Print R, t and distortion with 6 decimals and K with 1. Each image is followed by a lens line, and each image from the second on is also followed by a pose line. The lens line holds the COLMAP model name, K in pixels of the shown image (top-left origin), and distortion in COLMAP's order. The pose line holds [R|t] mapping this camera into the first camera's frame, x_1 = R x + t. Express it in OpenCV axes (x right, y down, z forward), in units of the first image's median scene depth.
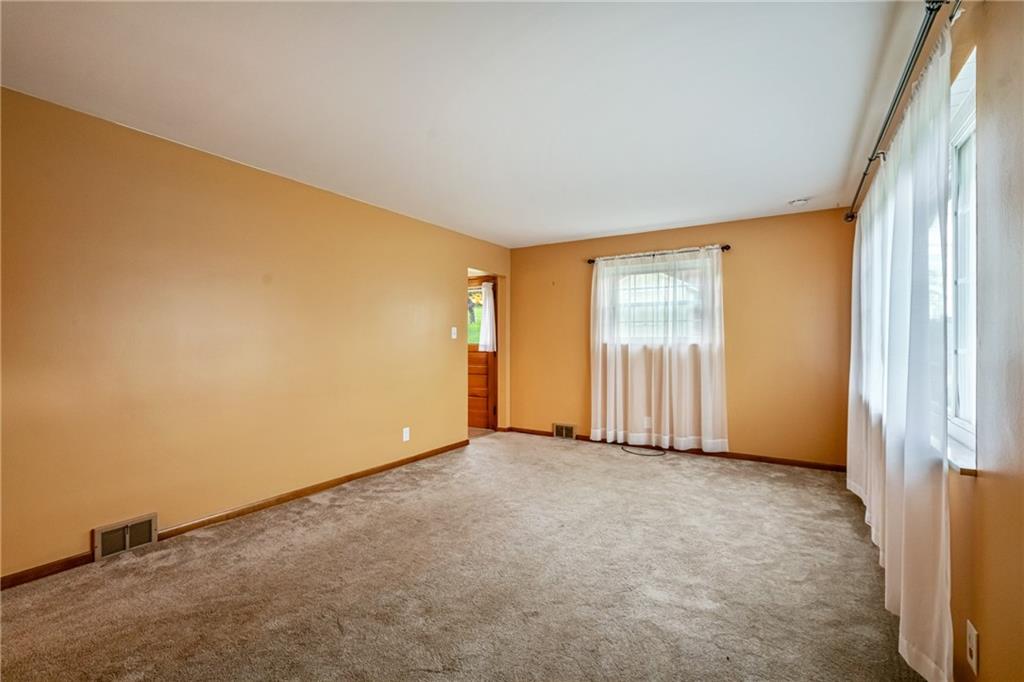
lens RADIAL K [[464.0, 0, 508.6], [0, 464.0, 344.0], [0, 0, 1]] dist [-0.011894, 0.002361]
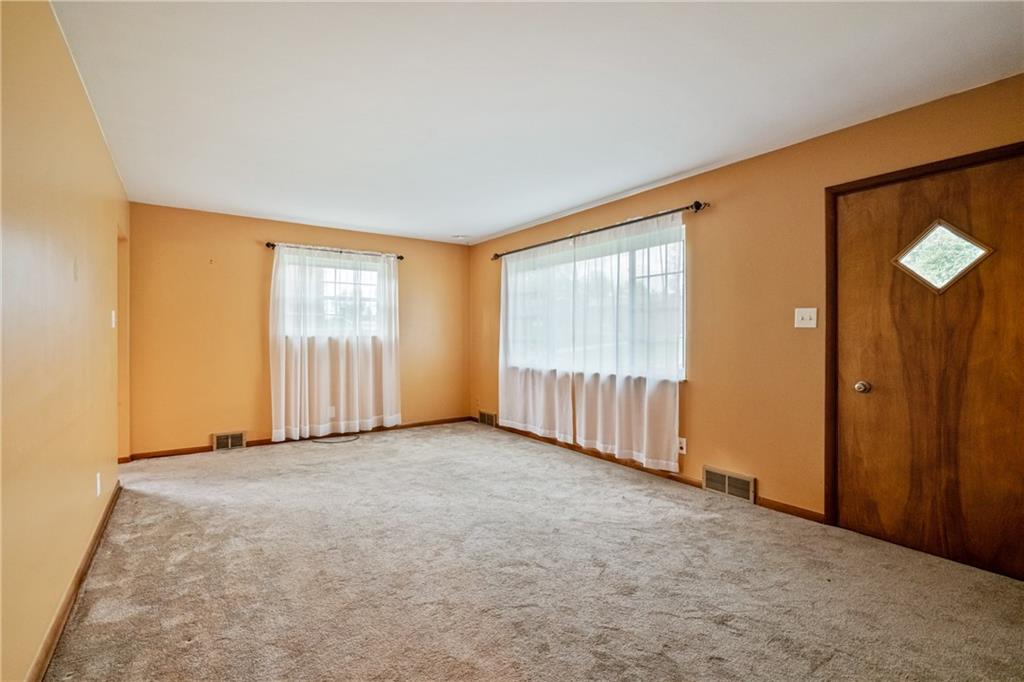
lens RADIAL K [[464.0, 0, 509.7], [0, 464.0, 337.5], [0, 0, 1]] dist [-0.011894, 0.002361]
pose [[0.380612, -0.004282, 0.924725, -0.528029], [0.003945, 0.999988, 0.003006, 0.001465], [-0.924727, 0.002504, 0.380624, 0.247778]]
